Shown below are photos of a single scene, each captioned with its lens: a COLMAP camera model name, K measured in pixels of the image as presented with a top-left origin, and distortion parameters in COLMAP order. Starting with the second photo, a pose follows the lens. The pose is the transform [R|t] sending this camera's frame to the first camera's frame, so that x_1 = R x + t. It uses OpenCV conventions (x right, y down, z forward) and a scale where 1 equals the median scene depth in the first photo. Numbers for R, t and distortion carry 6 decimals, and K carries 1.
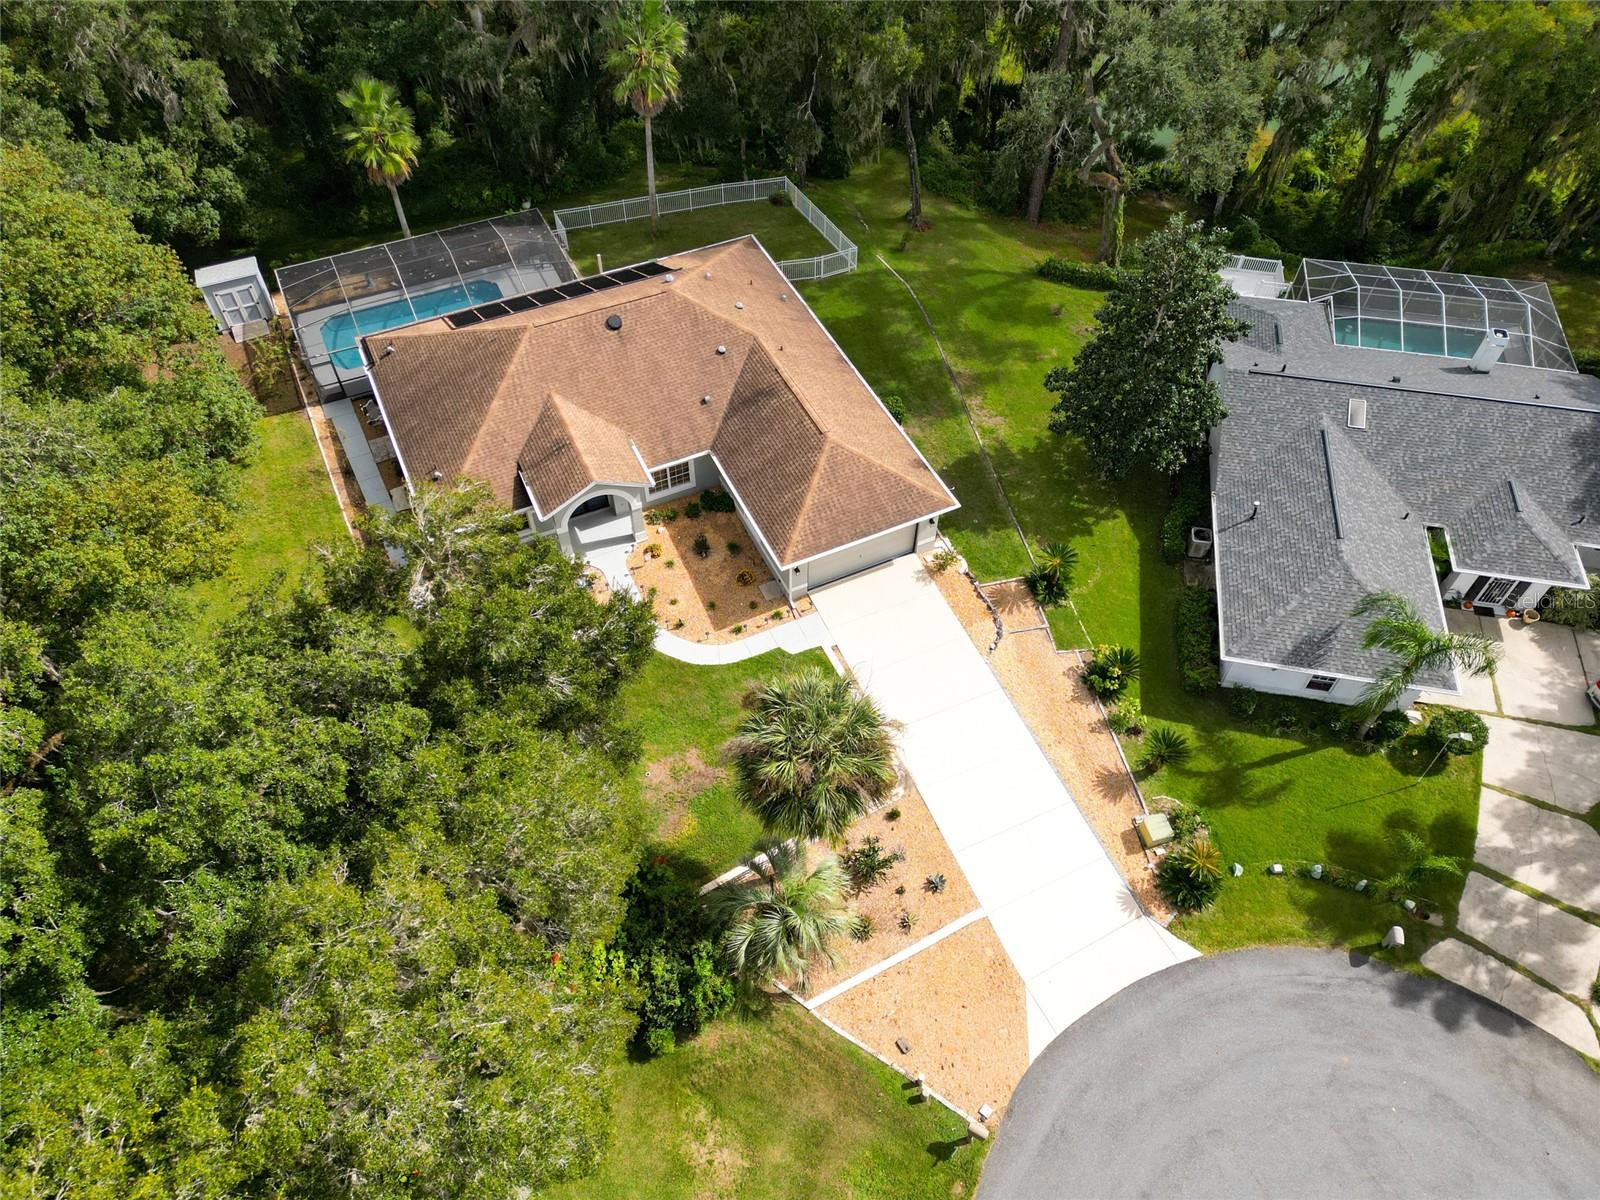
lens RADIAL K [[1118.1, 0, 800.0], [0, 1118.1, 600.0], [0, 0, 1]] dist [0.069421, -0.051344]
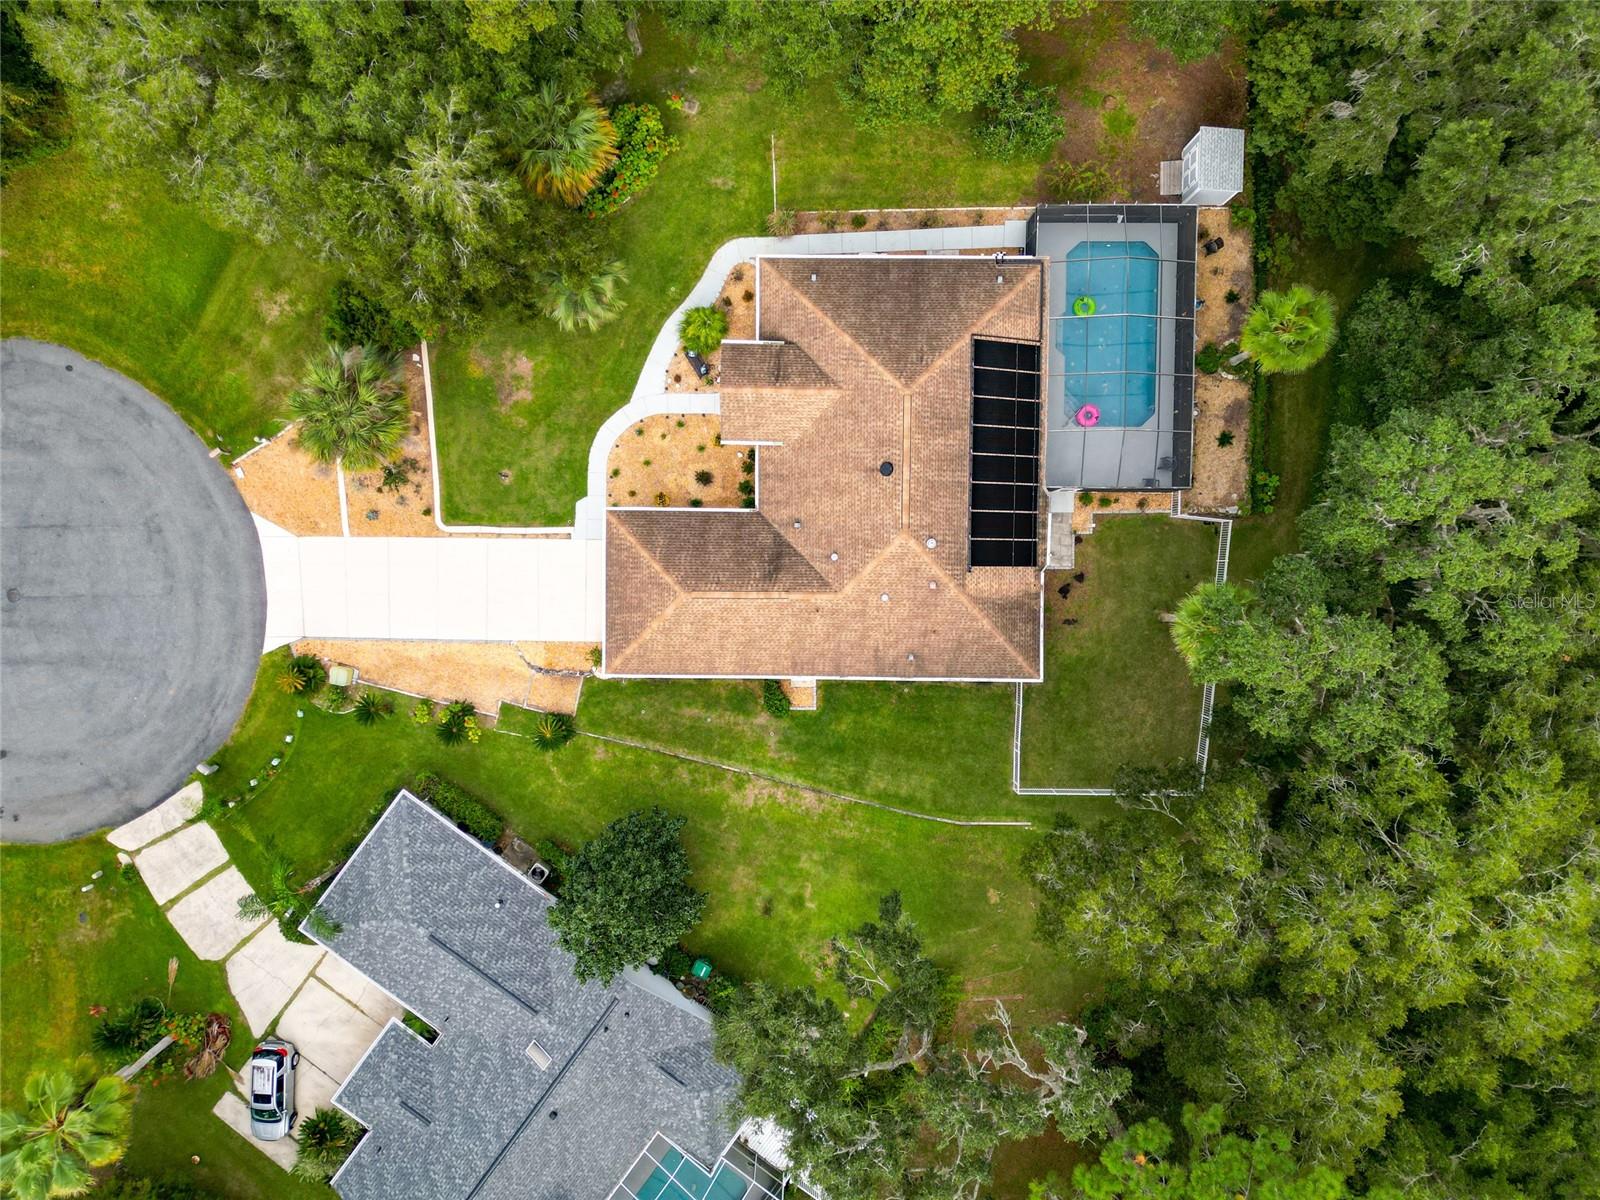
lens RADIAL K [[1117.1, 0, 800.0], [0, 1117.1, 600.0], [0, 0, 1]] dist [0.070658, -0.068844]
pose [[-0.439581, 0.897989, 0.019605, -0.042326], [-0.697546, -0.355049, 0.622391, -0.919516], [0.565861, 0.259915, 0.782461, 0.181333]]
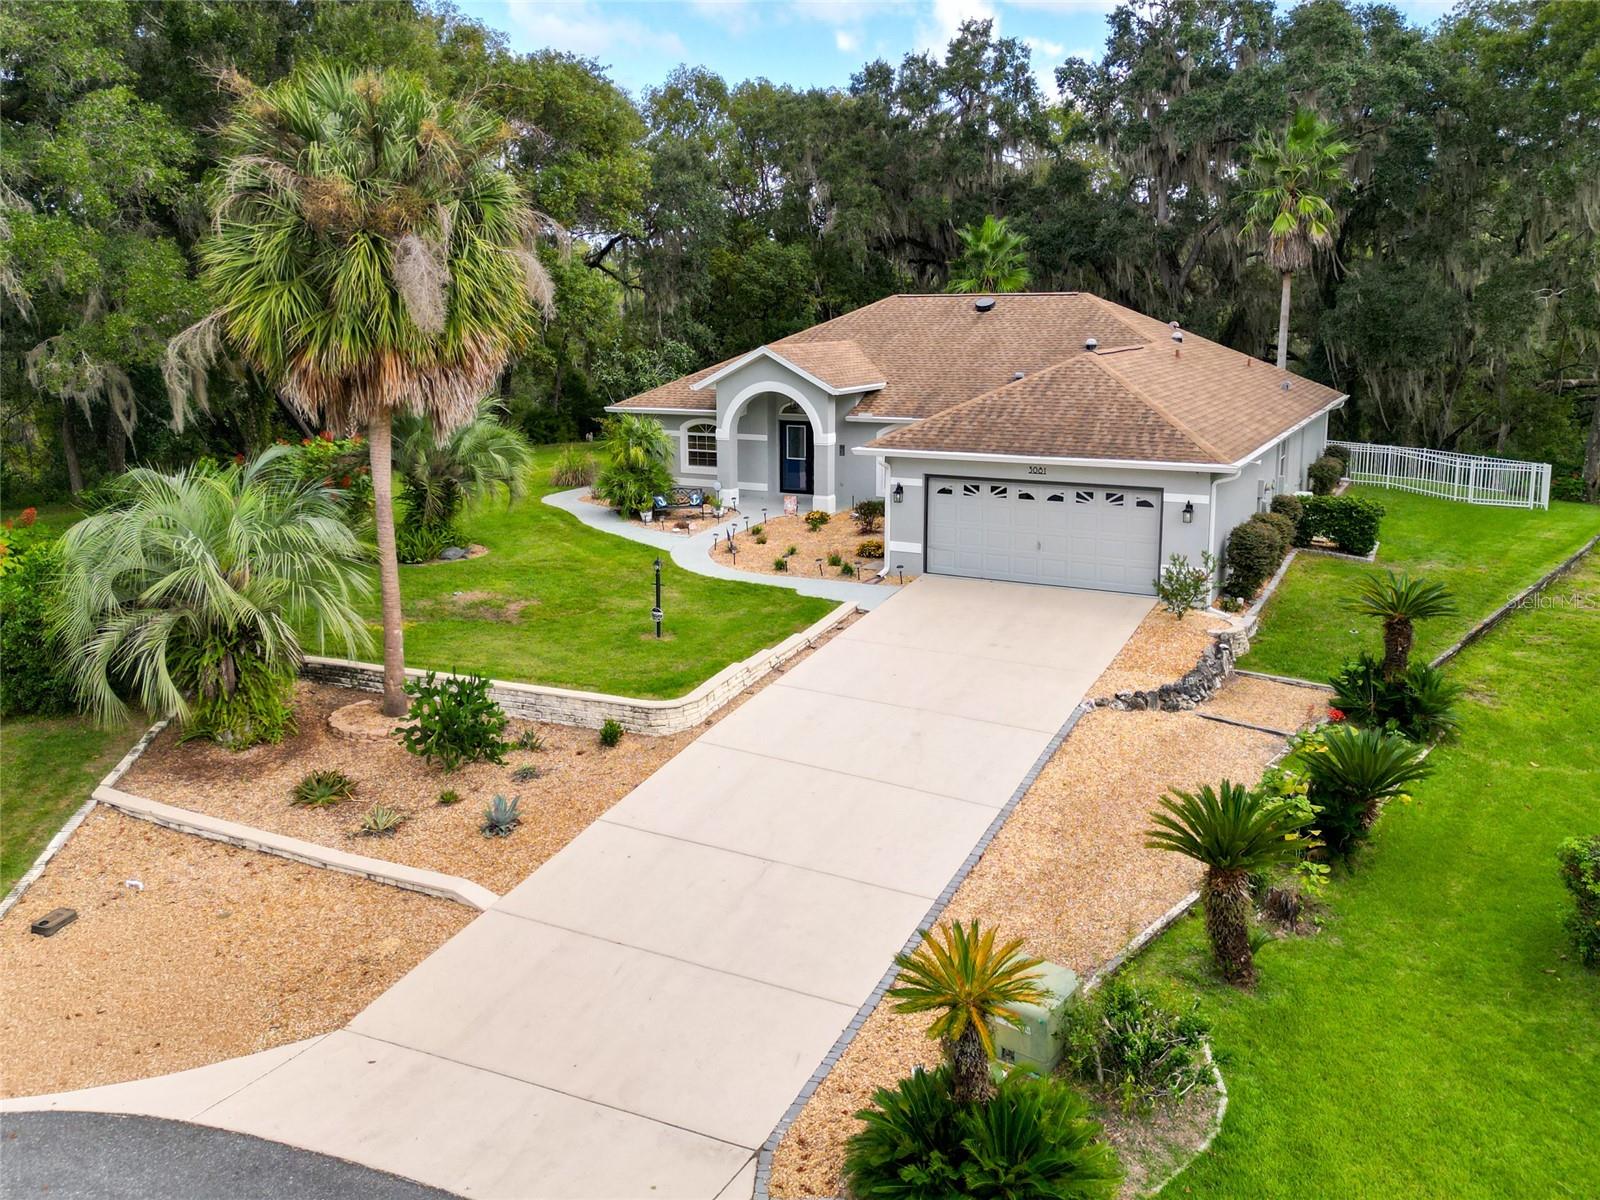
lens RADIAL K [[1308.5, 0, 787.4], [0, 1308.5, 559.3], [0, 0, 1]] dist [0.043699, -0.003669]
pose [[0.596900, 0.145065, -0.789092, 0.465516], [-0.620803, 0.706542, -0.339710, 0.244073], [0.508247, 0.692643, 0.511791, 0.646695]]
